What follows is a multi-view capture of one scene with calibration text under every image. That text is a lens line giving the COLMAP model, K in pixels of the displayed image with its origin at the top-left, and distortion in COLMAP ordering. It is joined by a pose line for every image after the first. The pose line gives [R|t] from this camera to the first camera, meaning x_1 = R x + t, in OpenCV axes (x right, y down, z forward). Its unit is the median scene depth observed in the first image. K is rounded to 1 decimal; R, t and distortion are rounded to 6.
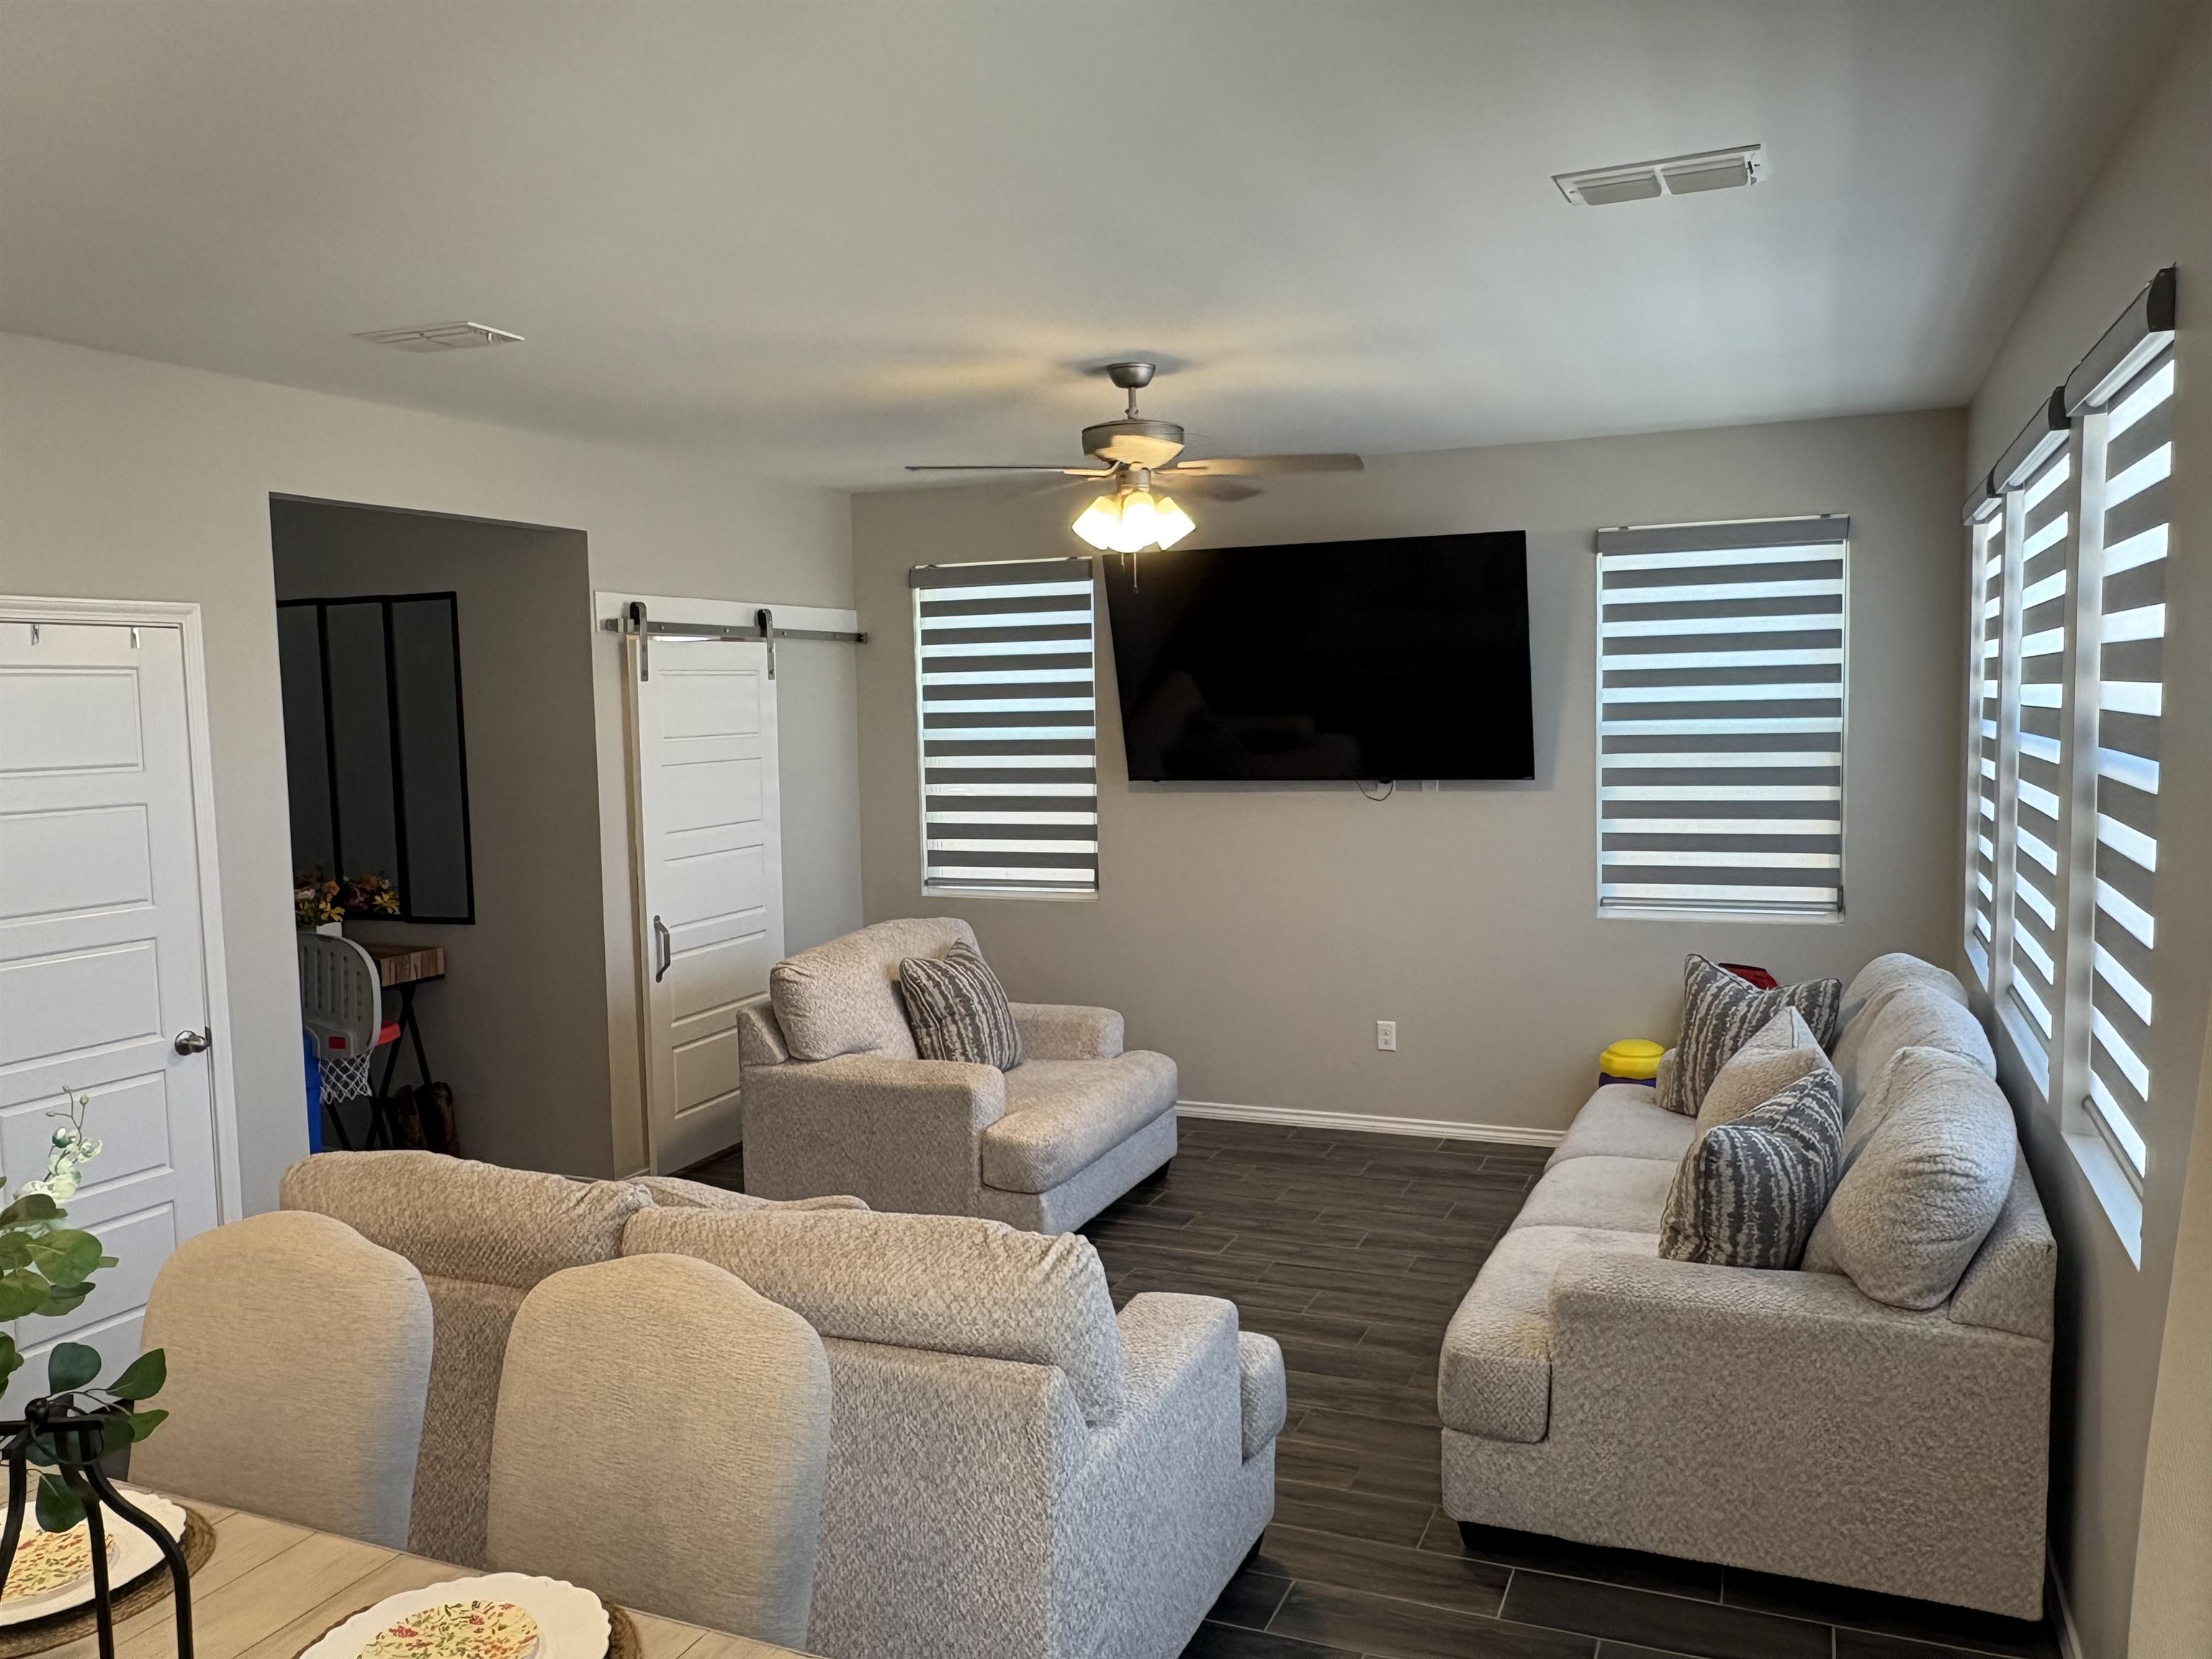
lens RADIAL K [[1671.5, 0, 1100.8], [0, 1671.5, 818.7], [0, 0, 1]] dist [0.045433, -0.045761]
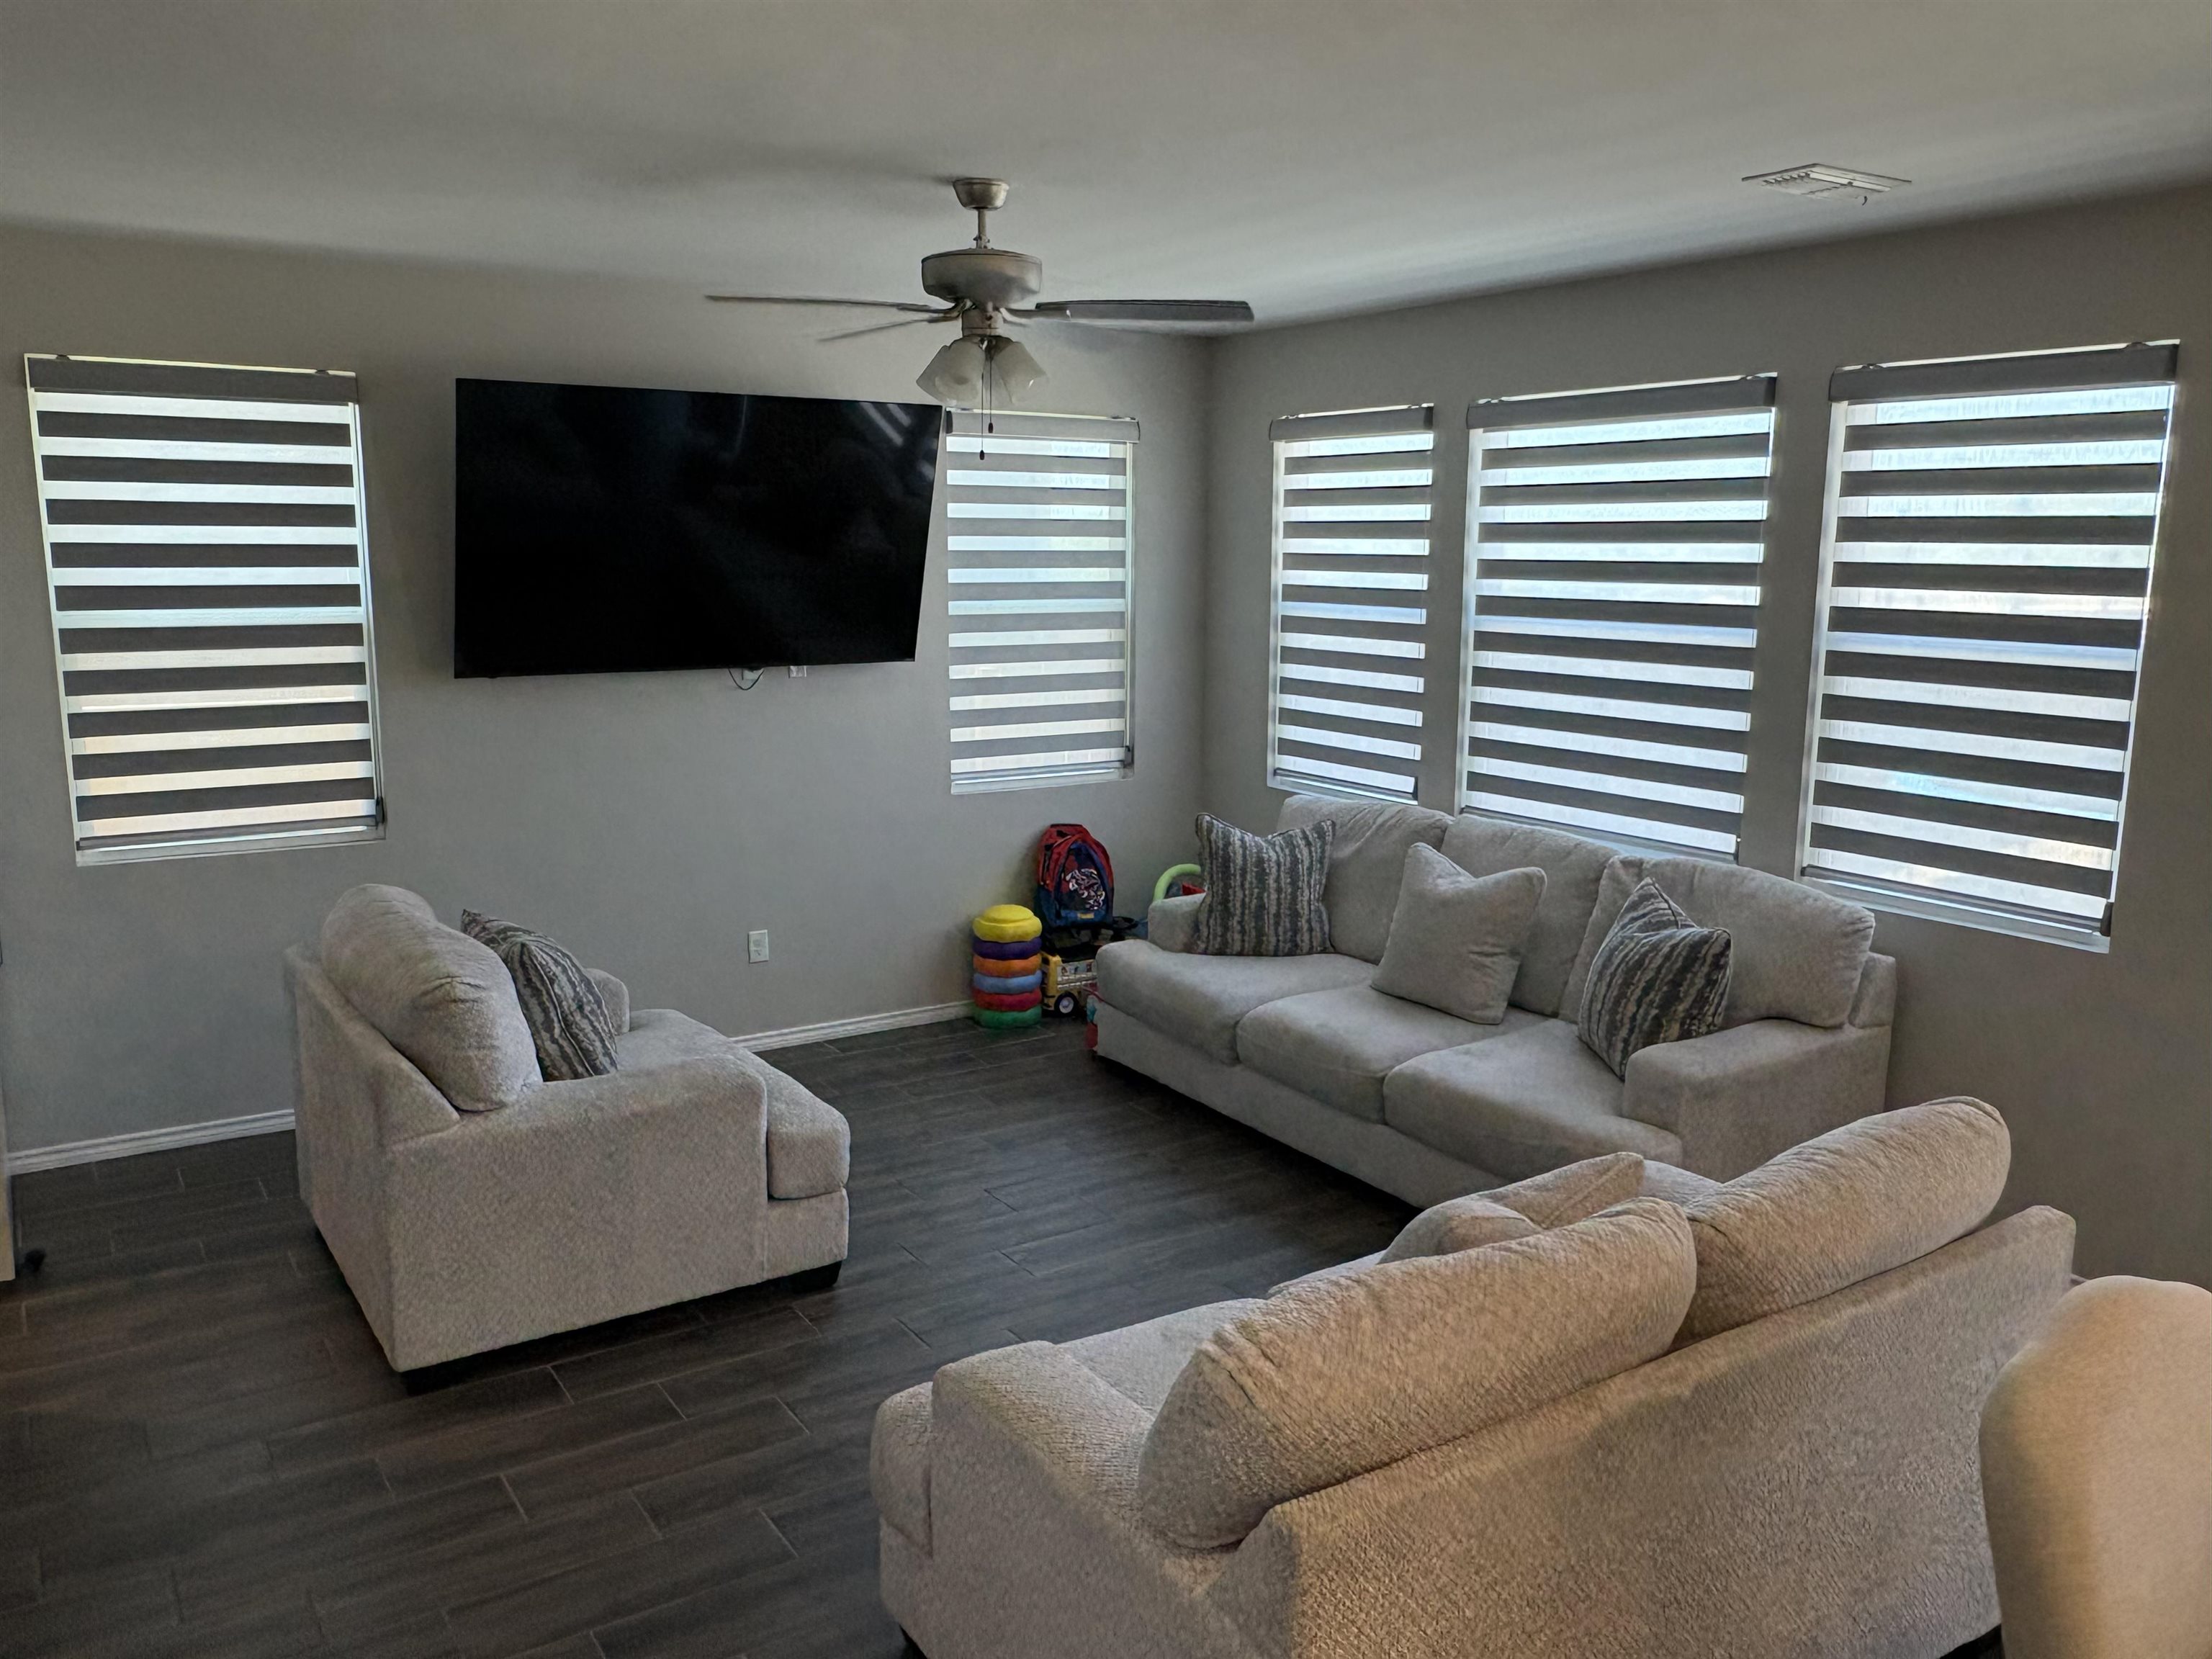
lens RADIAL K [[1671.5, 0, 1099.6], [0, 1671.5, 841.9], [0, 0, 1]] dist [0.045433, -0.045761]
pose [[0.586489, -0.125497, 0.800175, -0.539220], [0.051784, 0.991712, 0.117582, -0.029387], [-0.808300, -0.027524, 0.588127, 0.384918]]
